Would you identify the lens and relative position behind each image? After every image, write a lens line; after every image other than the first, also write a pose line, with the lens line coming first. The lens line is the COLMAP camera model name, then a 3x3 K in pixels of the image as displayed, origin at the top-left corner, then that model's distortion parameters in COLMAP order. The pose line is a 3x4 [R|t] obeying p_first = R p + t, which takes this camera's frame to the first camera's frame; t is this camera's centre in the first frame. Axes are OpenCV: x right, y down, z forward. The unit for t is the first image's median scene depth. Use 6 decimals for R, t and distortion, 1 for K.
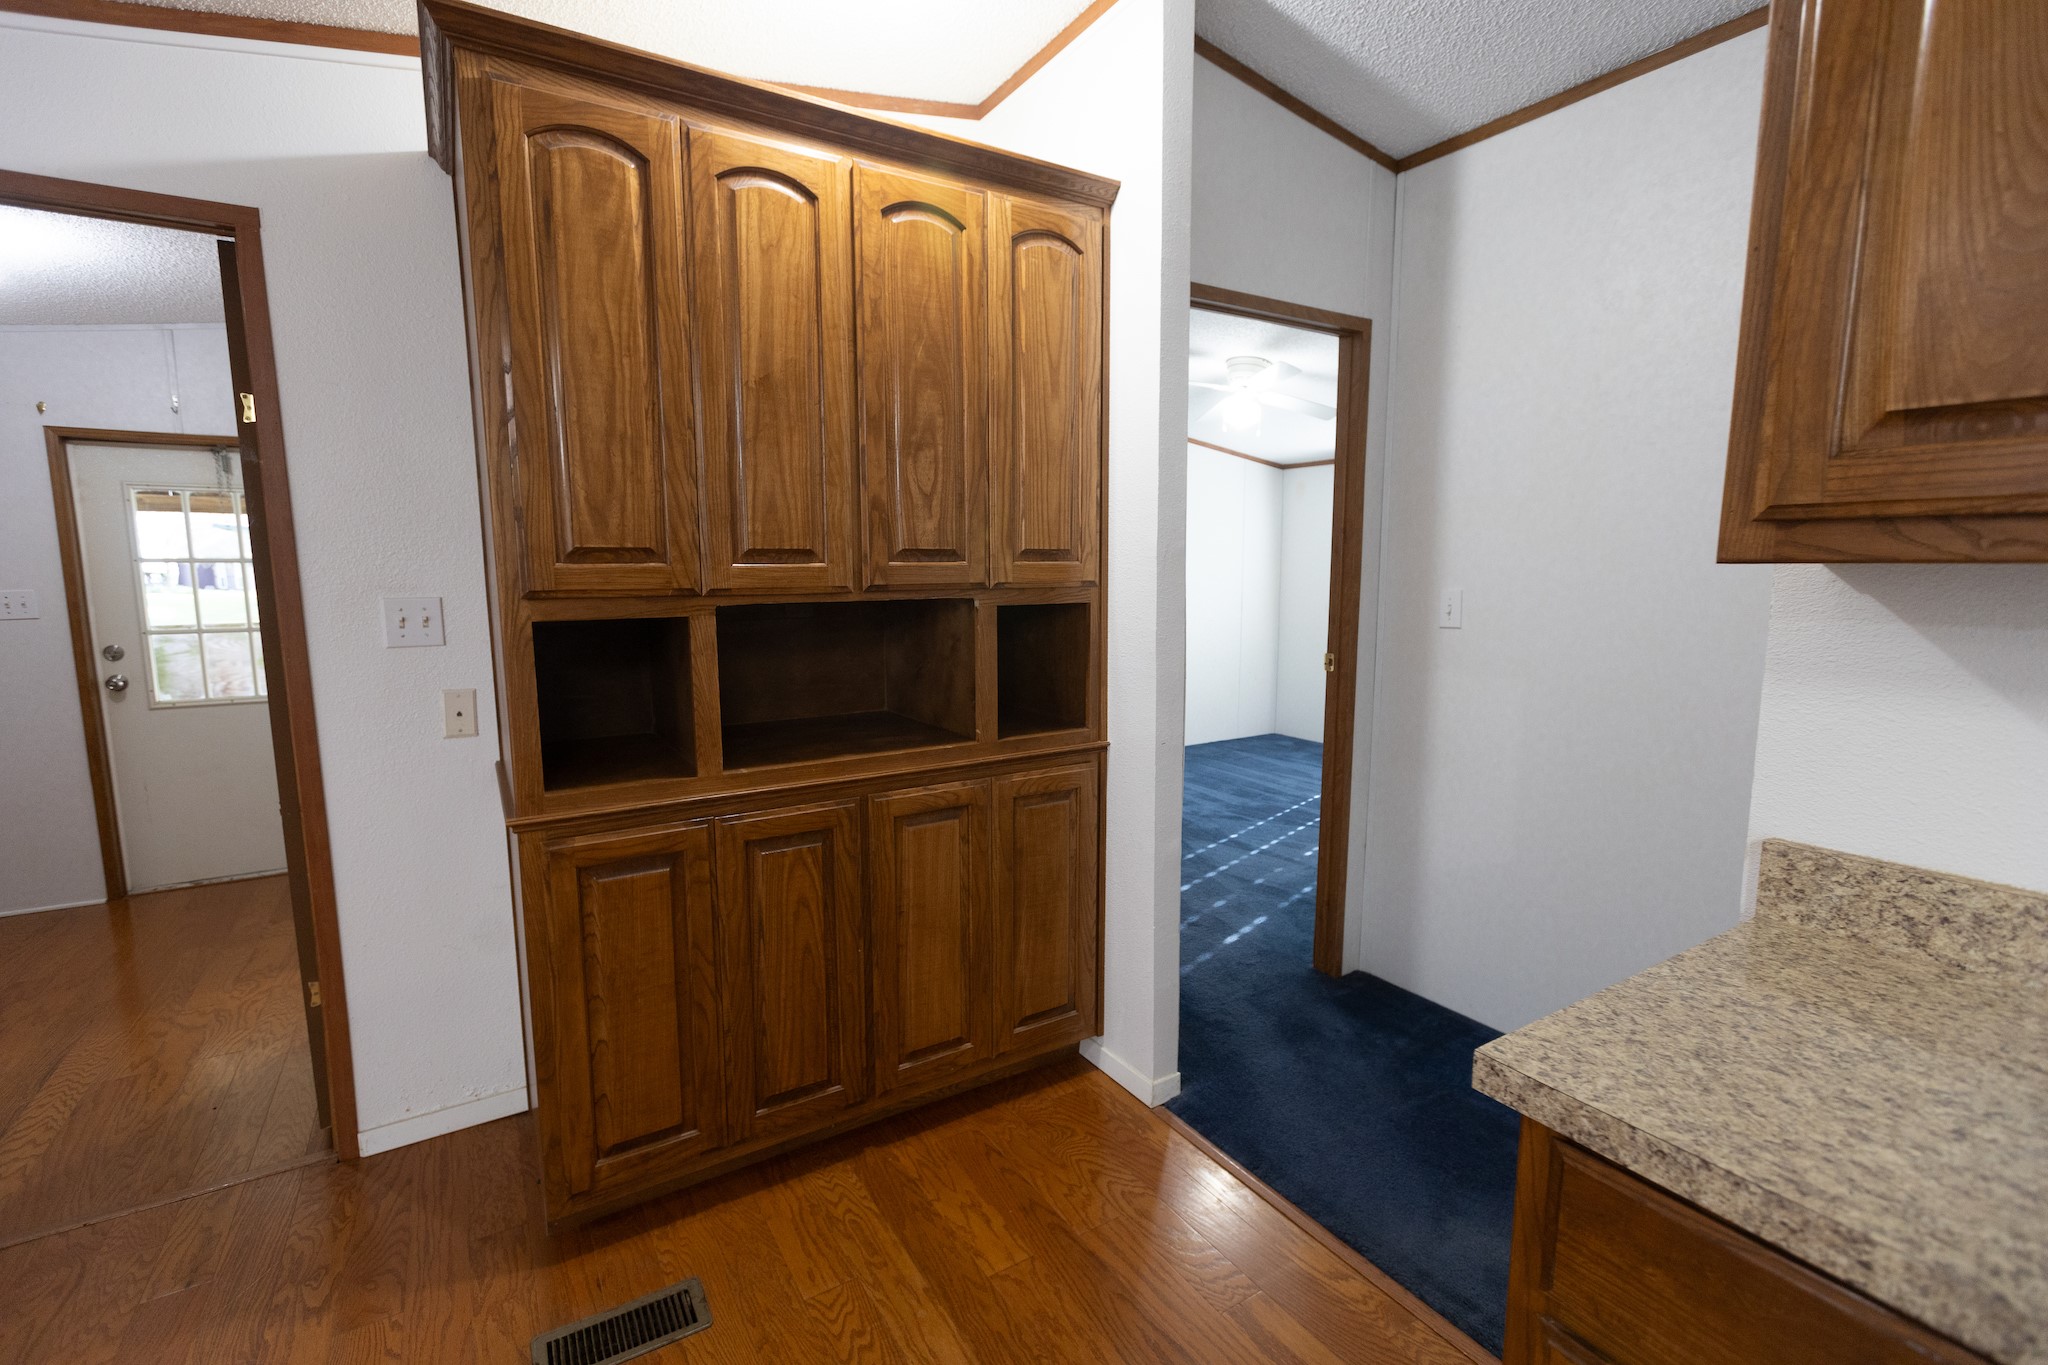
lens RADIAL K [[910.1, 0, 1007.0], [0, 910.1, 692.4], [0, 0, 1]] dist [-0.018711, 0.000221]
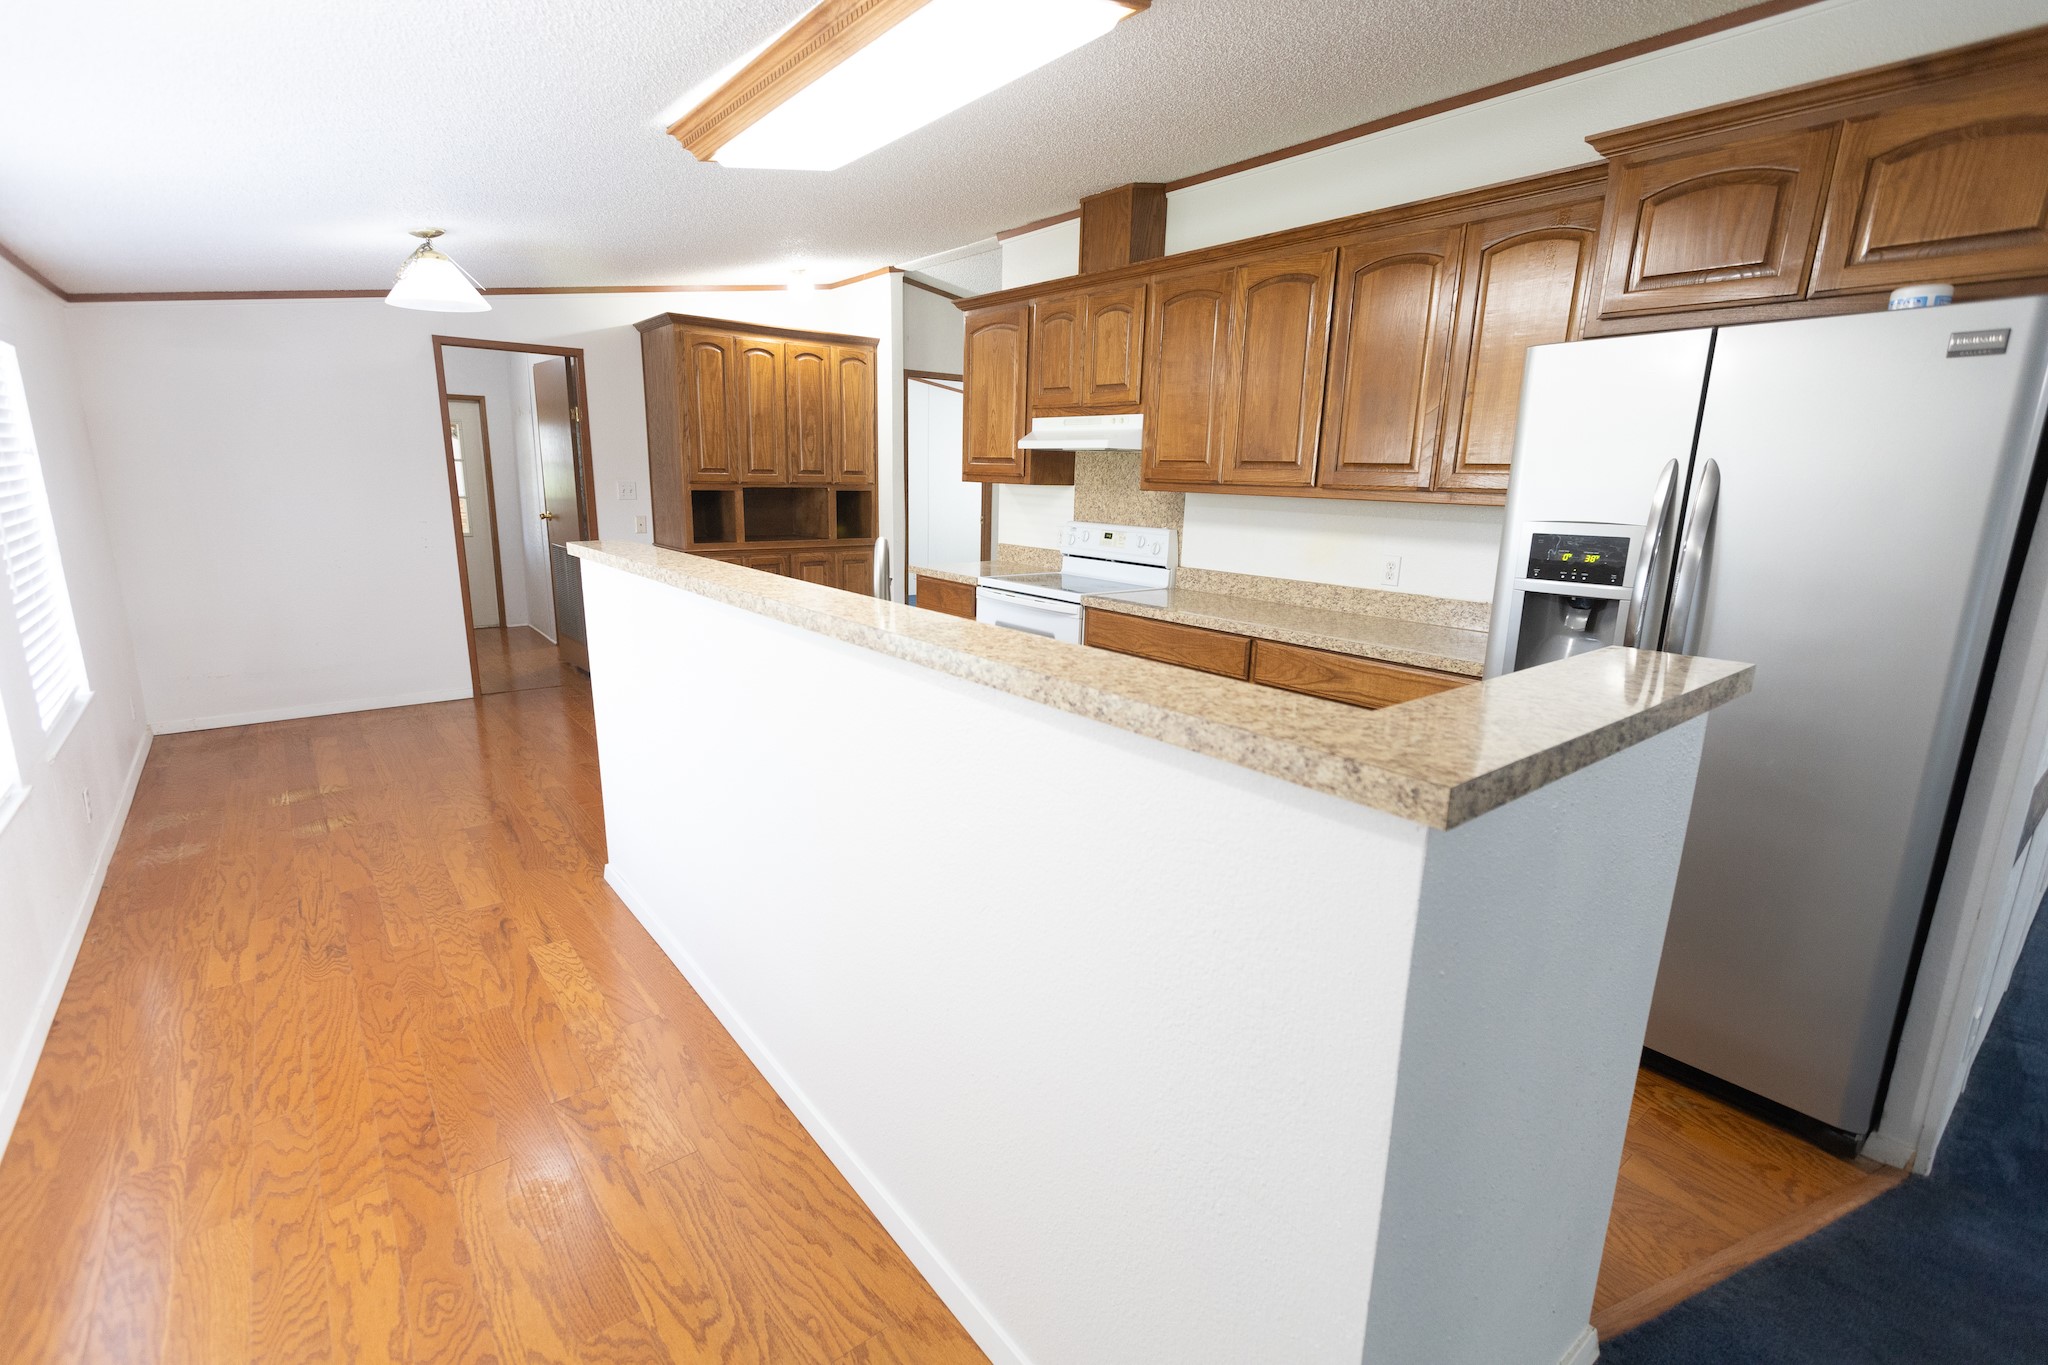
lens RADIAL K [[910.1, 0, 1007.0], [0, 910.1, 692.4], [0, 0, 1]] dist [-0.018711, 0.000221]
pose [[0.992627, 0.000371, 0.121209, 0.190864], [-0.012539, 0.994945, 0.099637, 0.262994], [-0.120560, -0.100422, 0.987614, -2.101930]]
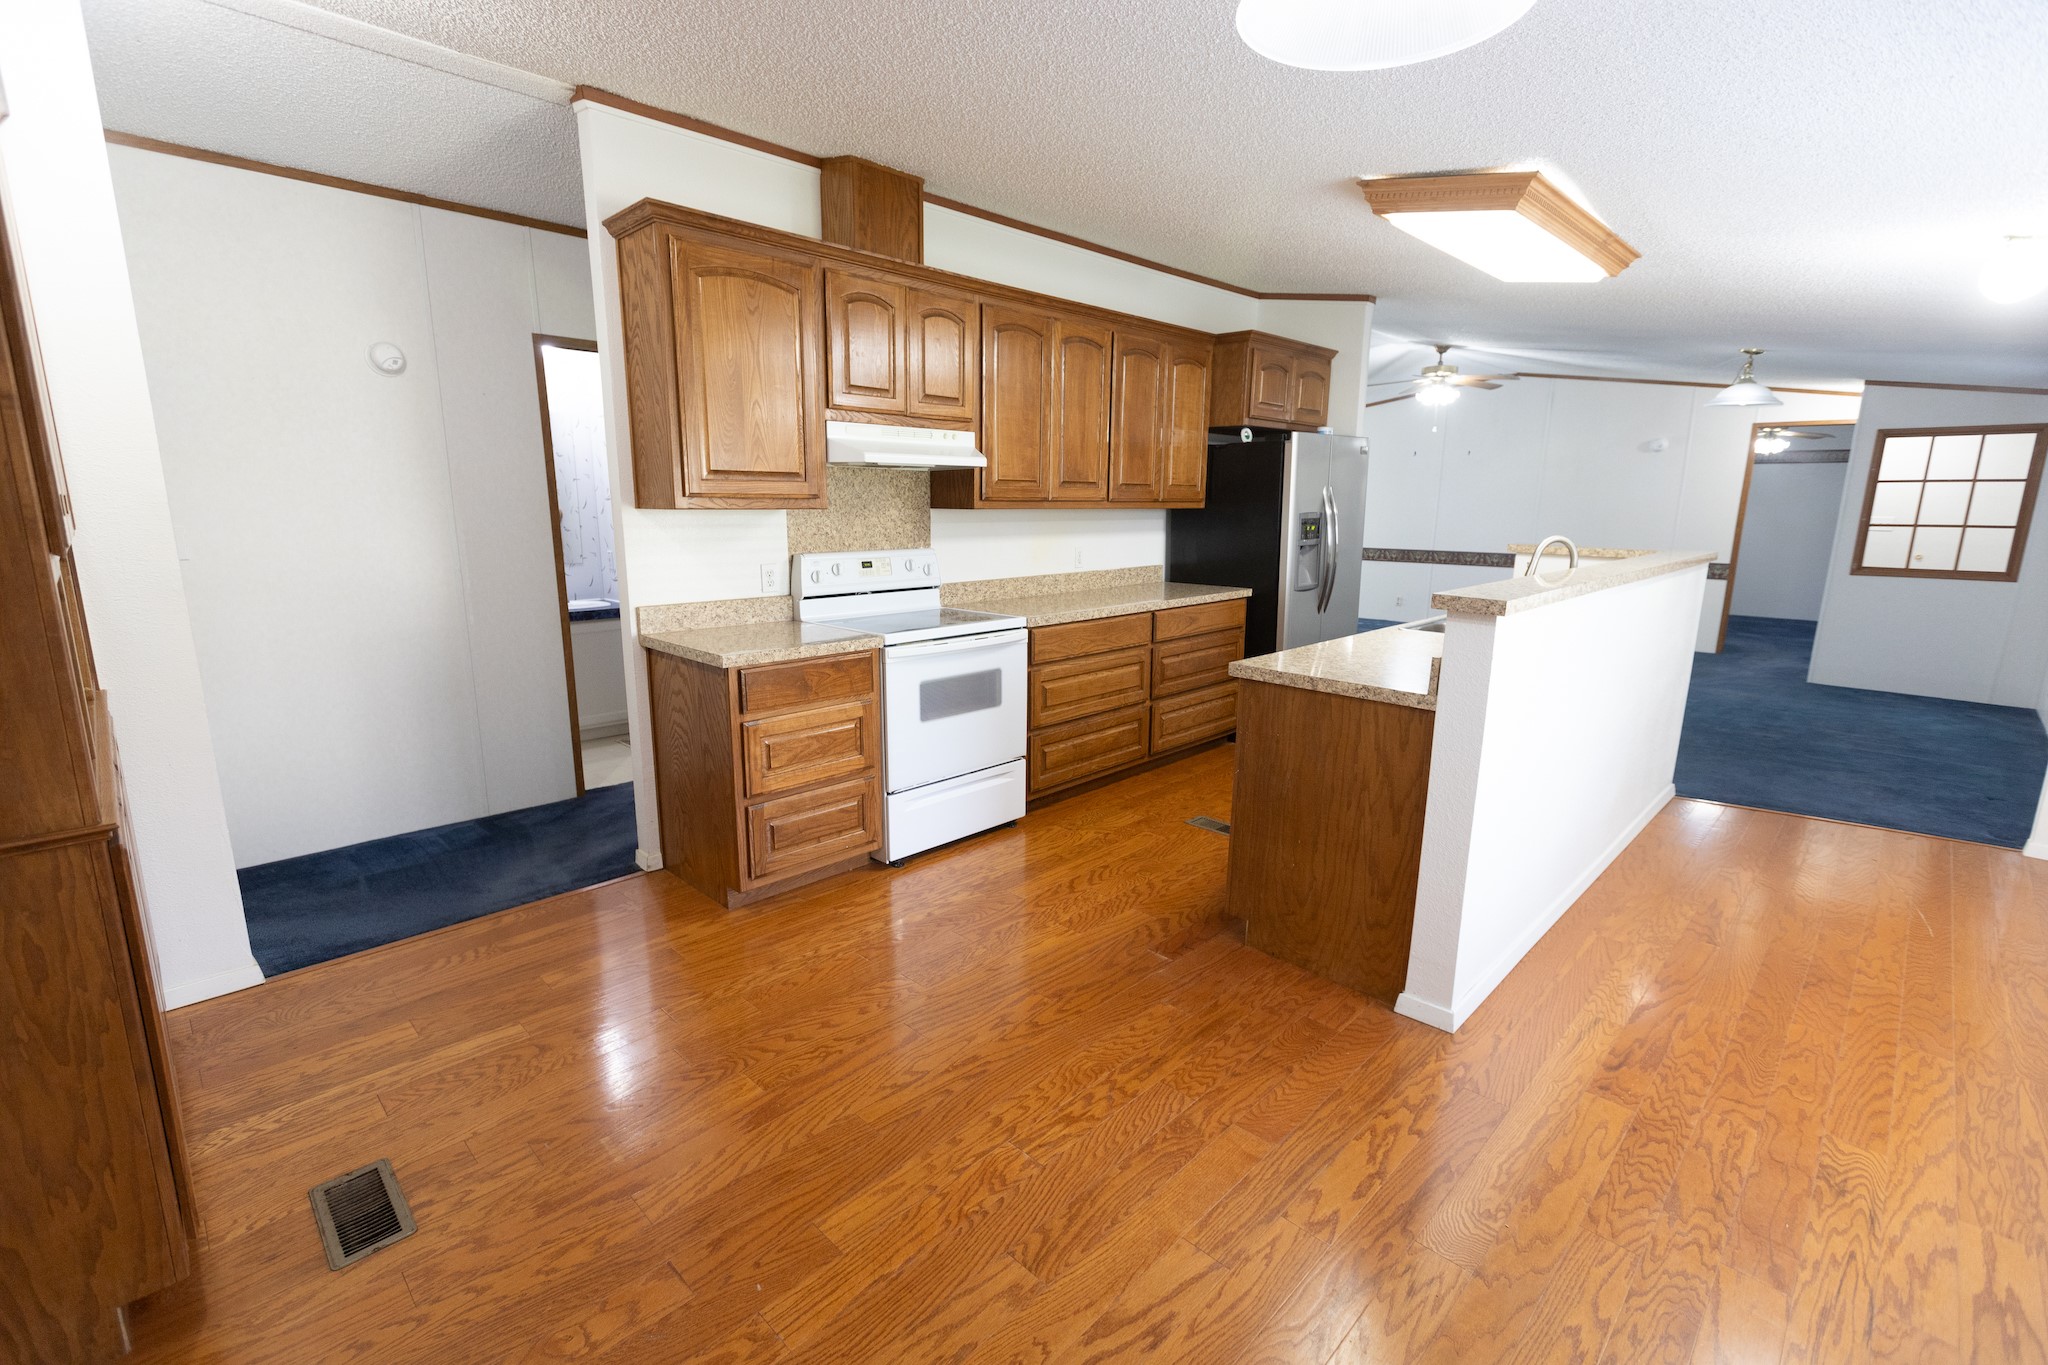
lens RADIAL K [[910.1, 0, 1007.0], [0, 910.1, 692.4], [0, 0, 1]] dist [-0.018711, 0.000221]
pose [[-0.221210, -0.198003, 0.954914, -1.262337], [0.131524, 0.964169, 0.230390, -0.047290], [-0.966316, 0.176559, -0.187242, 0.263759]]
